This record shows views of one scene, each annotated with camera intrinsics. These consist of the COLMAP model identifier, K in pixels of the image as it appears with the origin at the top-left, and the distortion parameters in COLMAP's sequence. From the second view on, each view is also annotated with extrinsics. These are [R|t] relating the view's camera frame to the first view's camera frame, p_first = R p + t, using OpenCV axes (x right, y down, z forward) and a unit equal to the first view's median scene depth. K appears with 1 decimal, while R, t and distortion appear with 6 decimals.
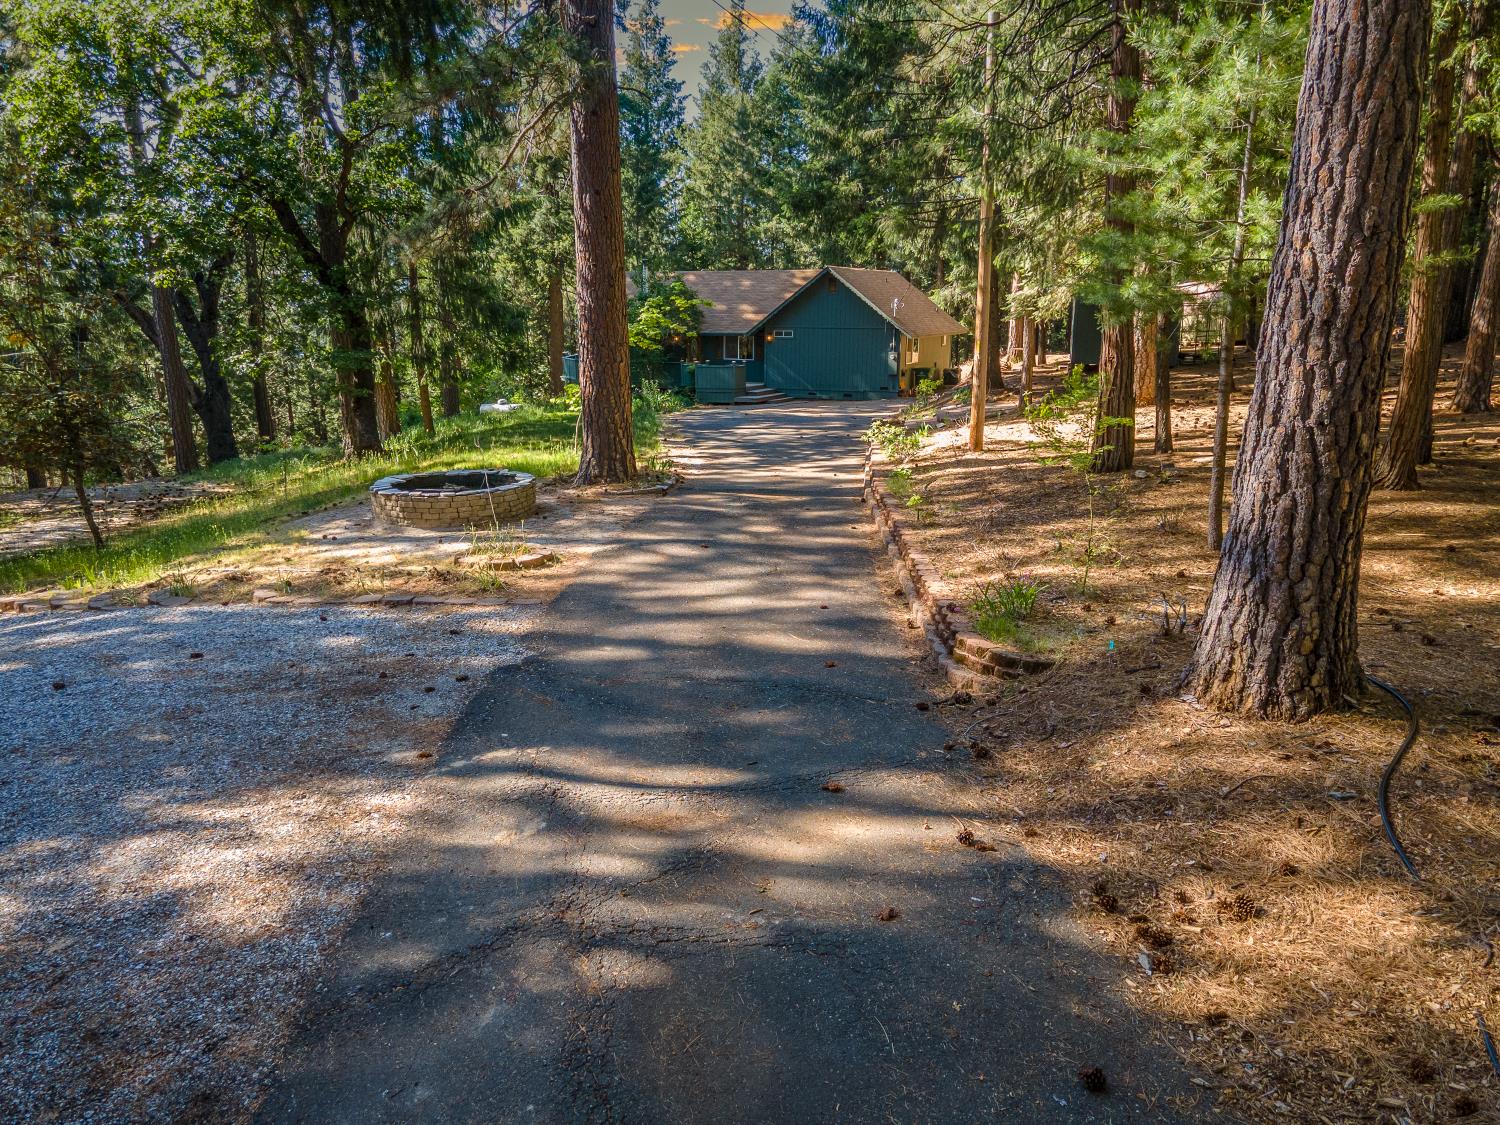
lens RADIAL K [[1048.6, 0, 691.3], [0, 1048.6, 586.0], [0, 0, 1]] dist [0.049938, 0.003767]
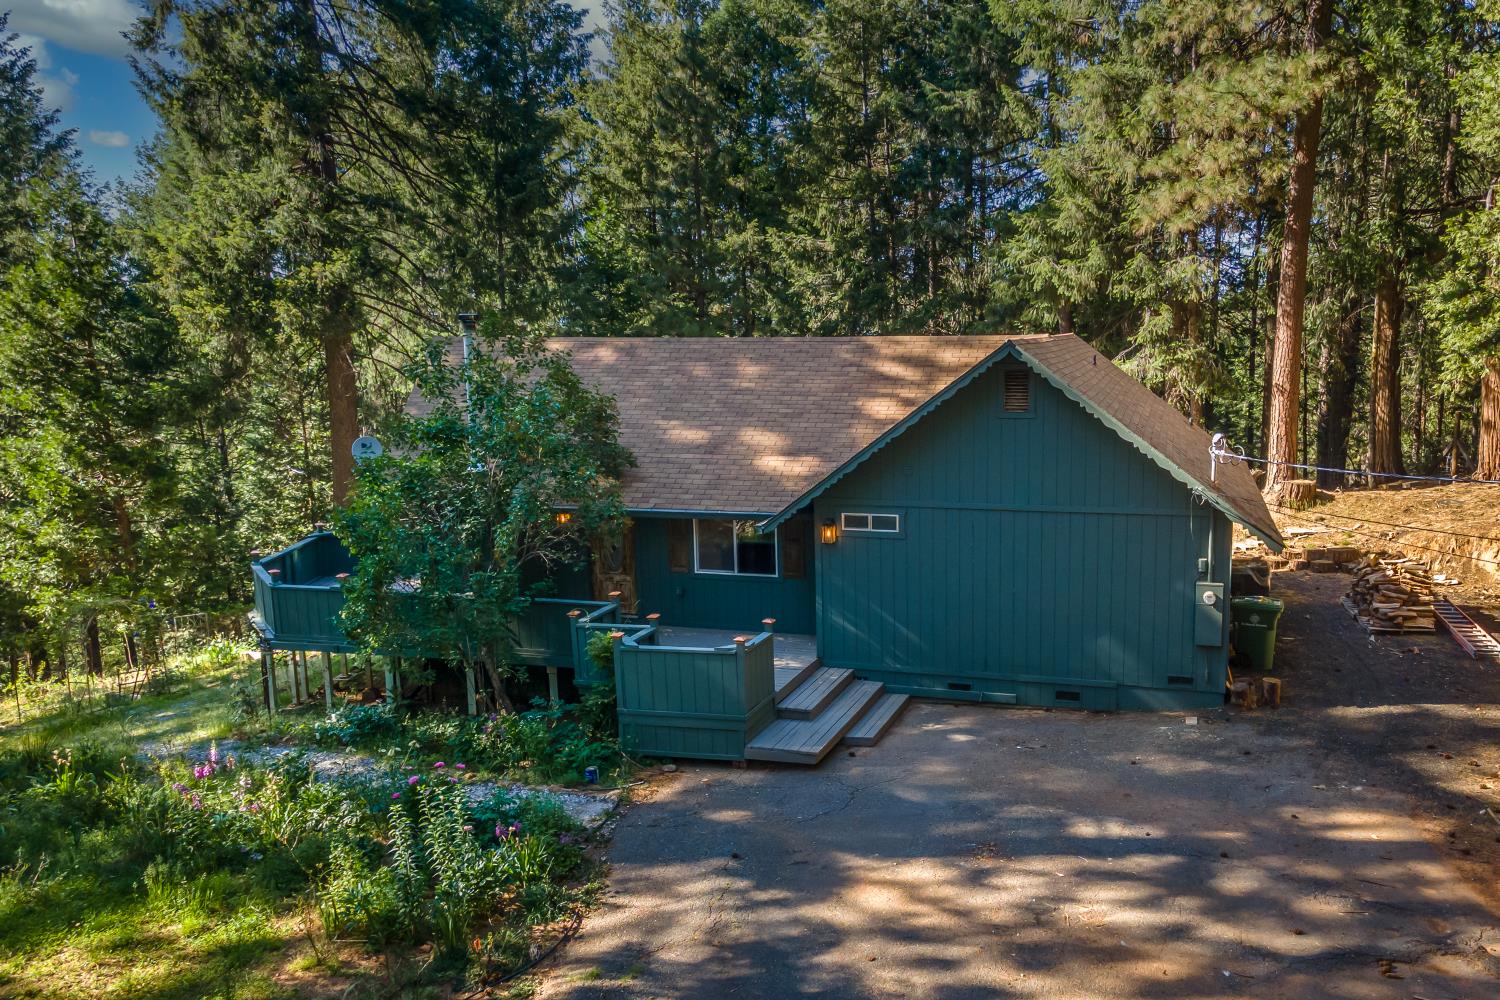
lens RADIAL K [[1202.4, 0, 814.3], [0, 1202.4, 540.6], [0, 0, 1]] dist [0.050509, 0.100525]
pose [[0.986002, -0.035130, 0.162993, -0.000997], [0.049668, 0.995057, -0.085996, -0.216821], [-0.159166, 0.092887, 0.982872, 0.656233]]
